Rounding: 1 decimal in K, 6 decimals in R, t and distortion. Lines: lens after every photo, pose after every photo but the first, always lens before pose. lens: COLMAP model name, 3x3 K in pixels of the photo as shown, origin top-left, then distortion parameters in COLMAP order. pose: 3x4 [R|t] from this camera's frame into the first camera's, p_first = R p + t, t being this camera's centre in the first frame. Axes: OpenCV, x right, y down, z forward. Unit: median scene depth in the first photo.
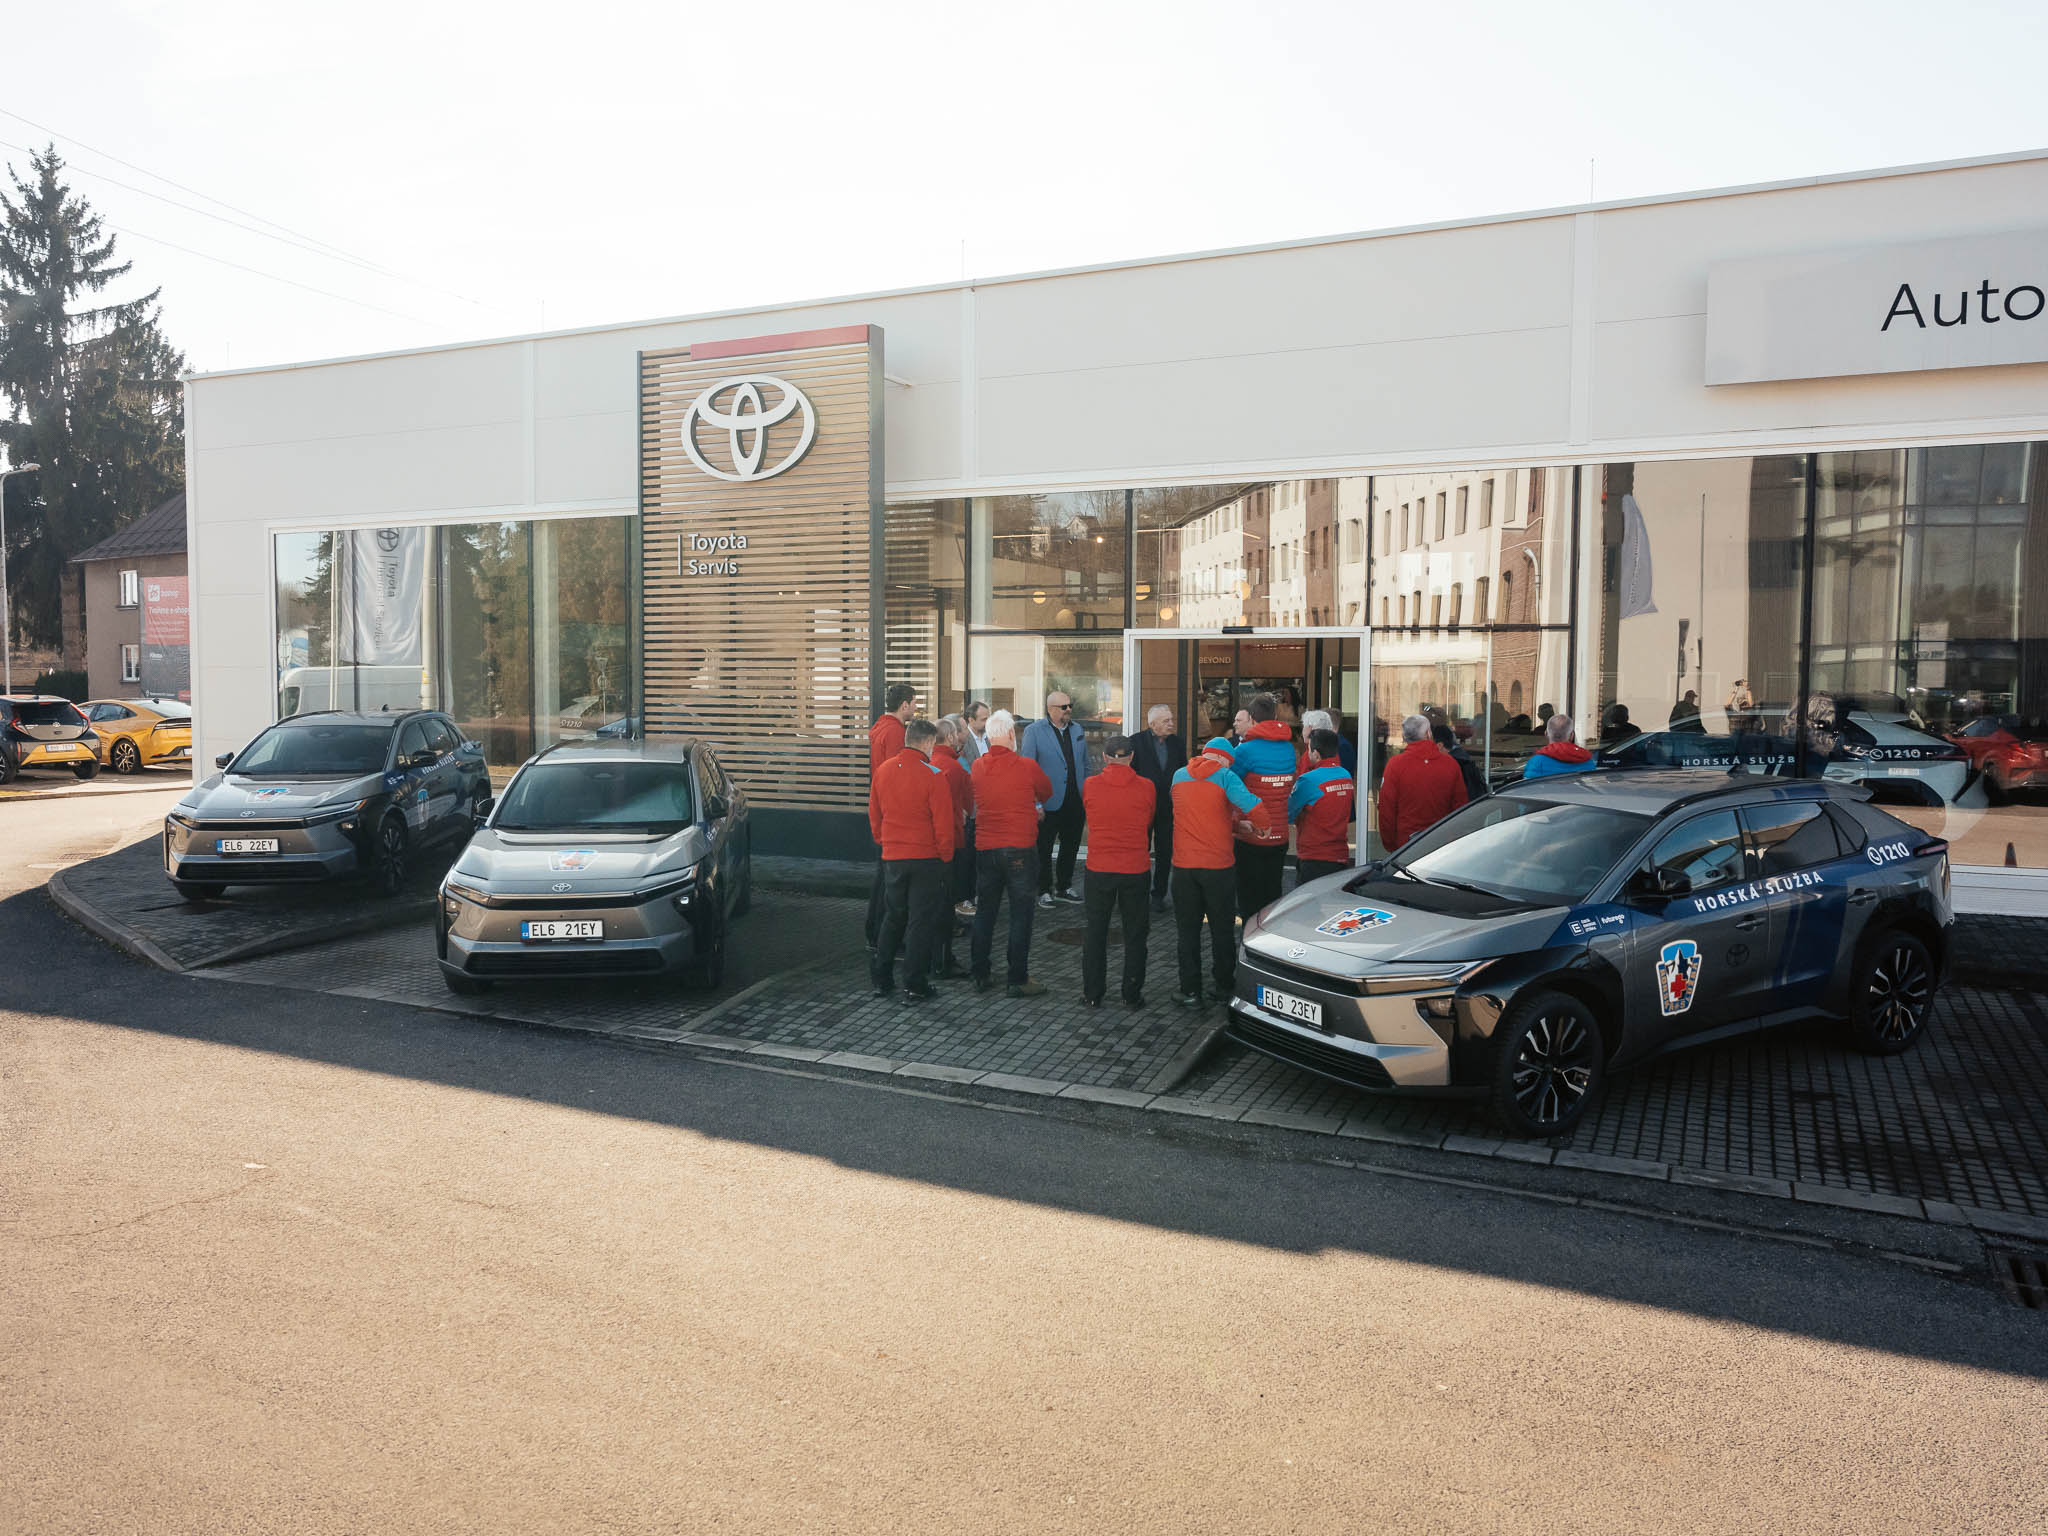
lens RADIAL K [[1602.3, 0, 1024.0], [0, 1602.3, 768.0], [0, 0, 1]] dist [0.001155, -0.009056]
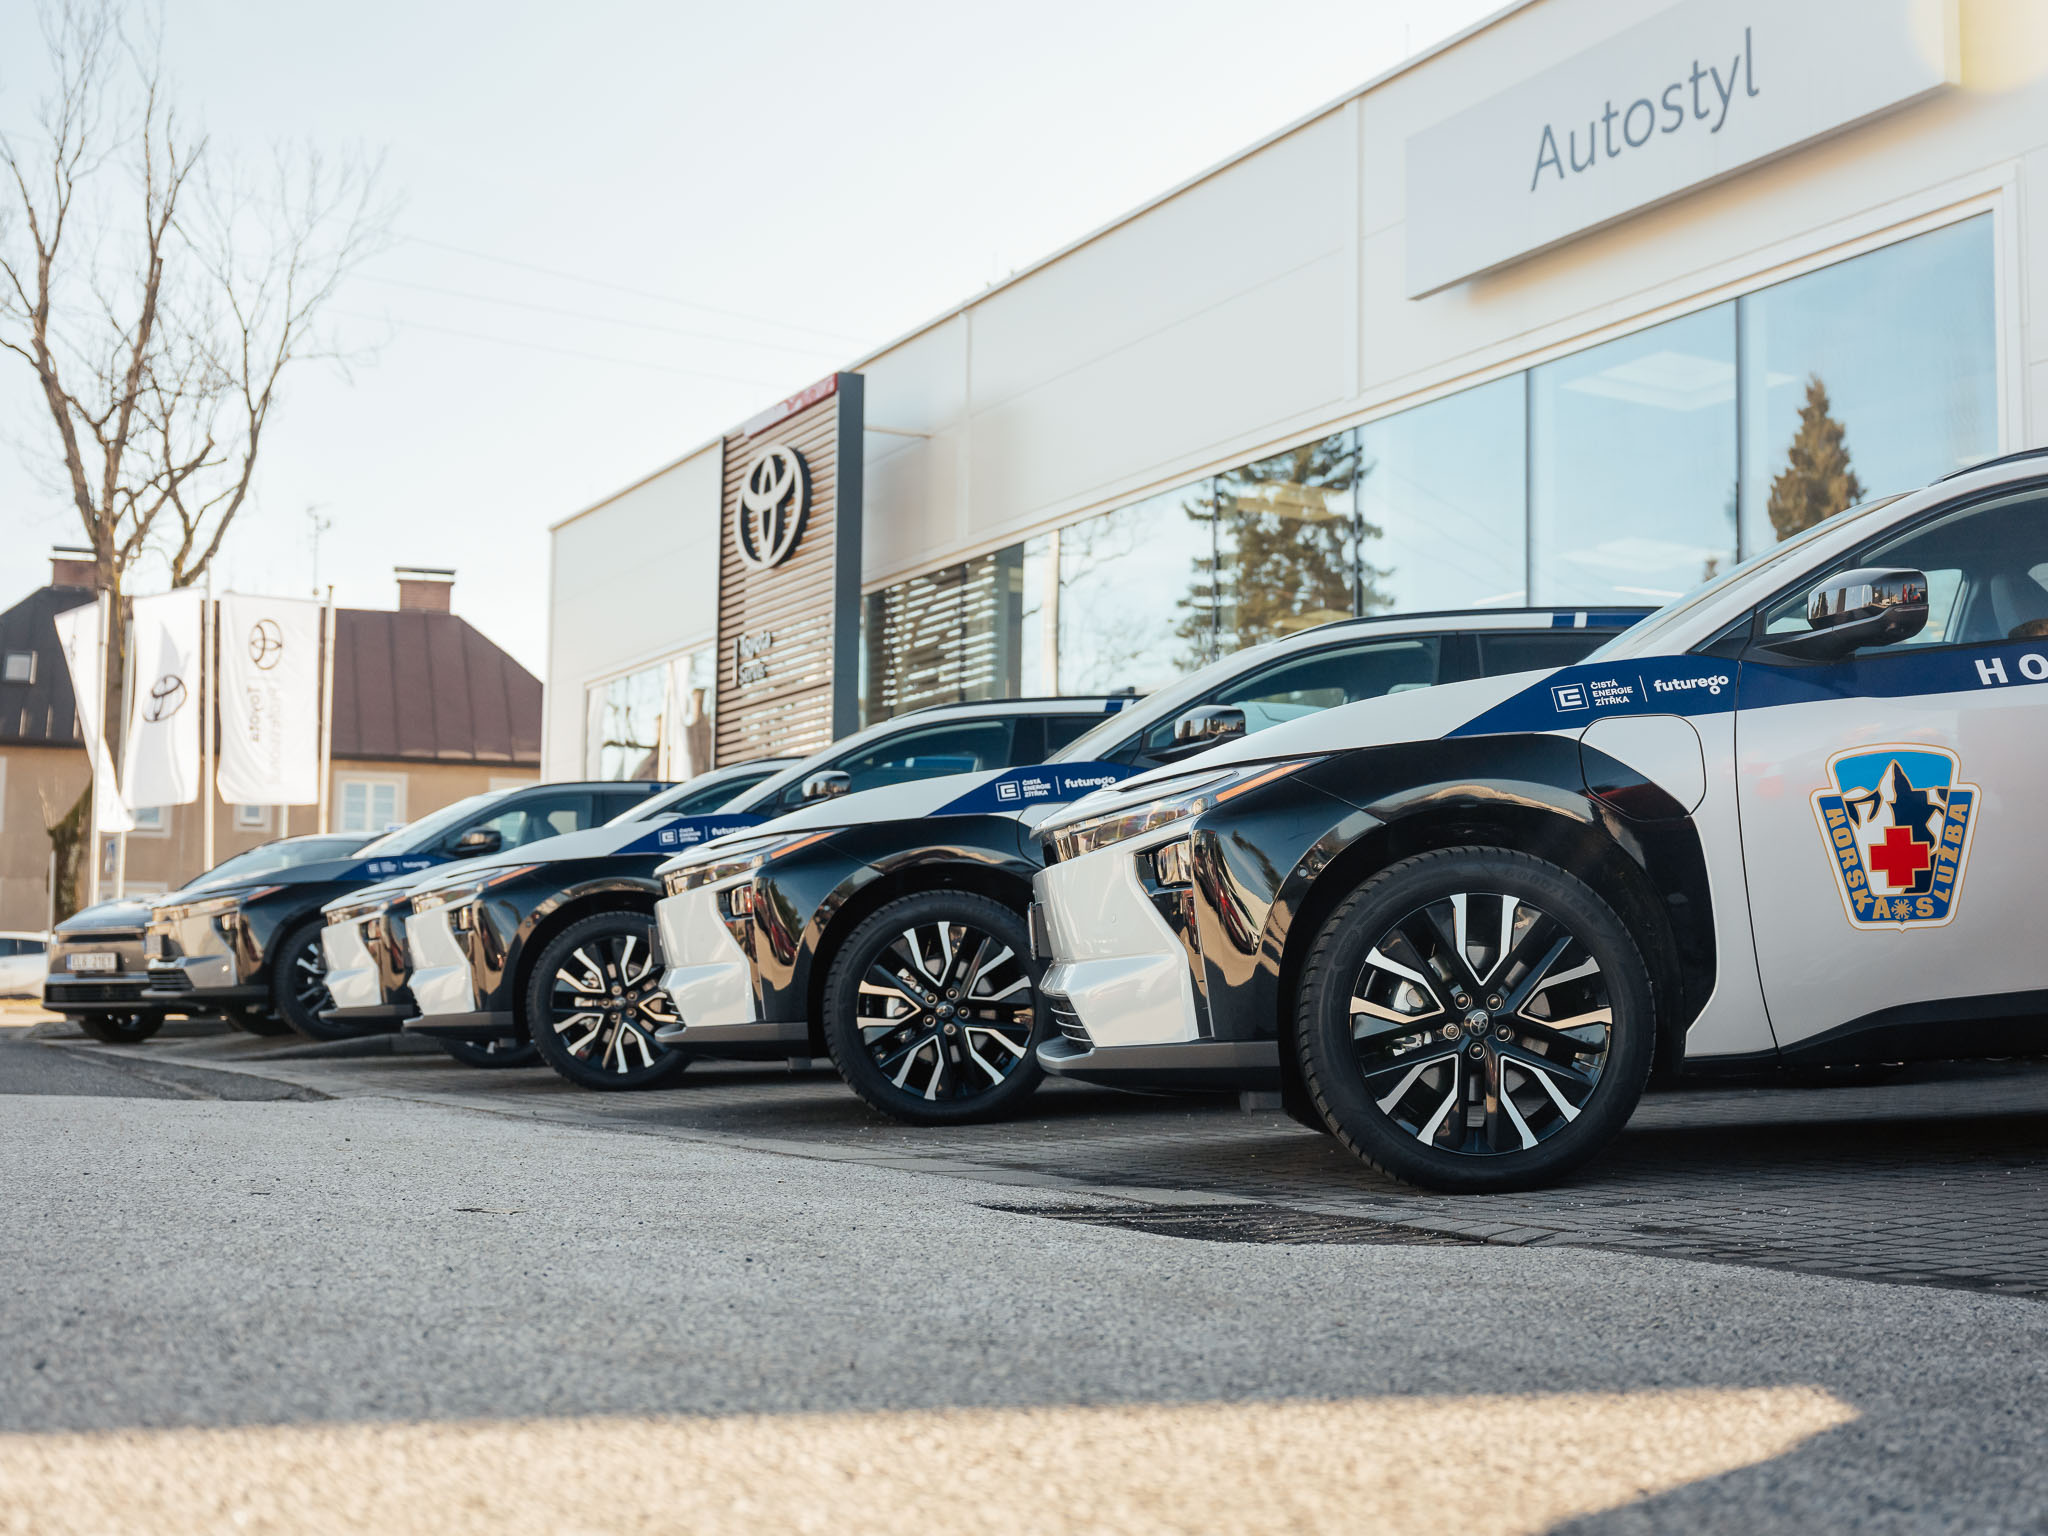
lens RADIAL K [[2793.5, 0, 1024.0], [0, 2793.5, 768.0], [0, 0, 1]] dist [-0.068270, 0.051430]
pose [[0.787737, -0.053904, -0.613649, 0.989686], [-0.038619, 0.989883, -0.136528, 0.146182], [0.614800, 0.131246, 0.777686, -0.072758]]
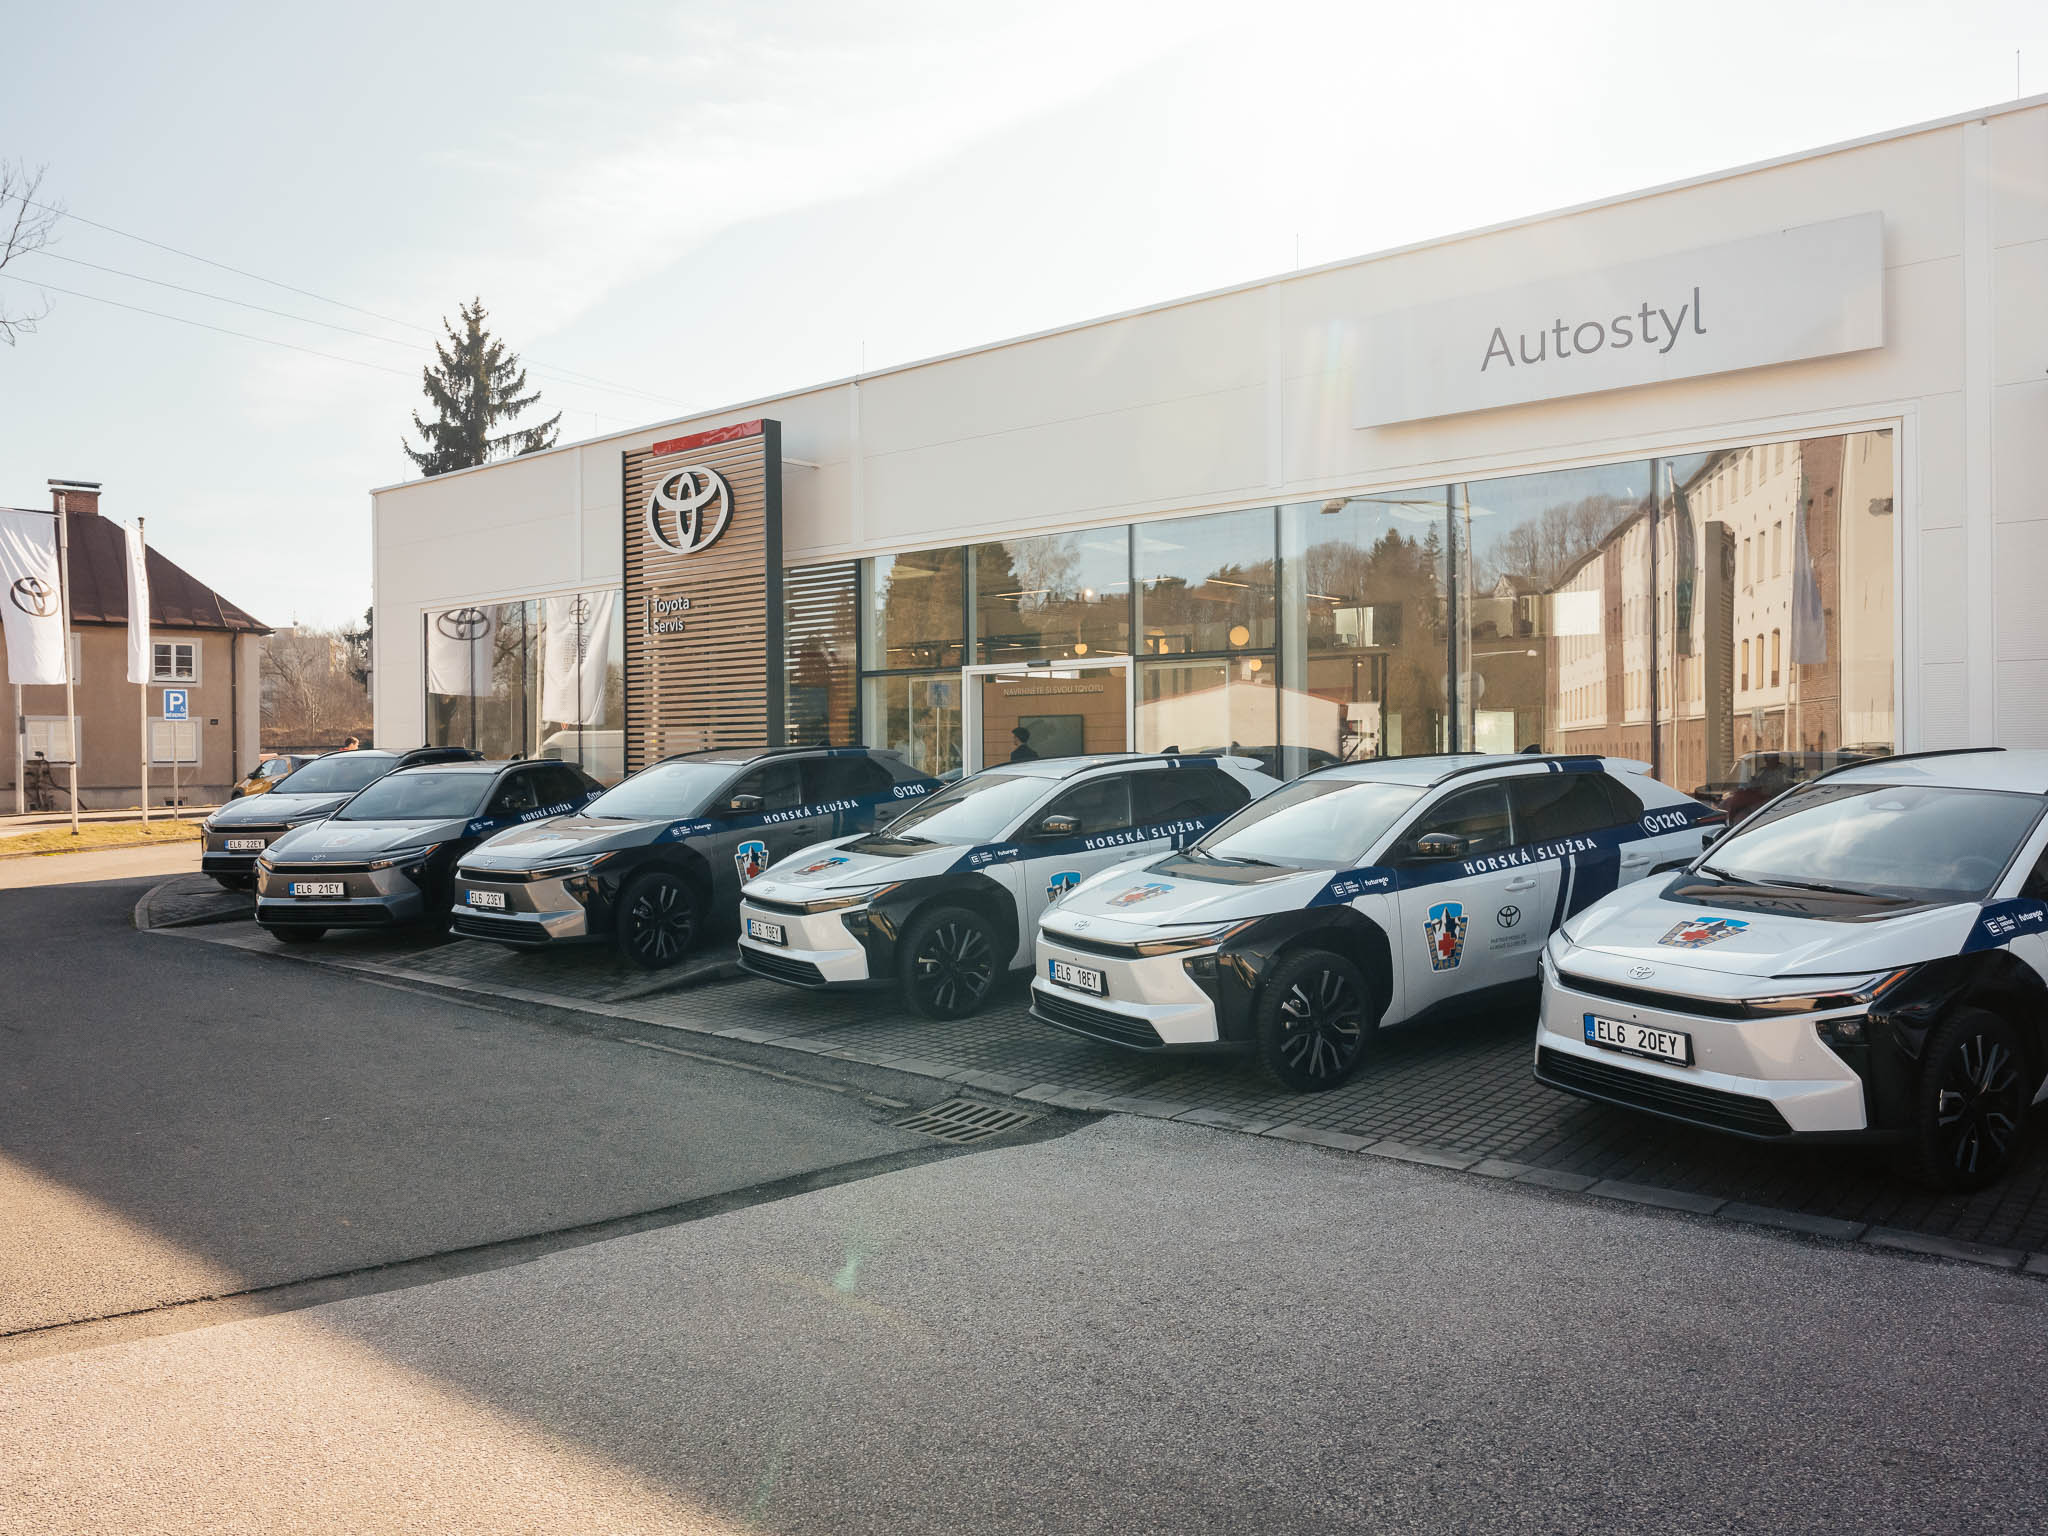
lens RADIAL K [[1599.9, 0, 1087.5], [0, 1599.9, 774.1], [0, 0, 1]] dist [-0.008425, 0.005624]
pose [[0.971924, -0.011577, -0.235012, 0.470026], [0.002071, 0.999171, -0.040653, 0.042843], [0.235288, 0.039025, 0.971142, -0.108273]]
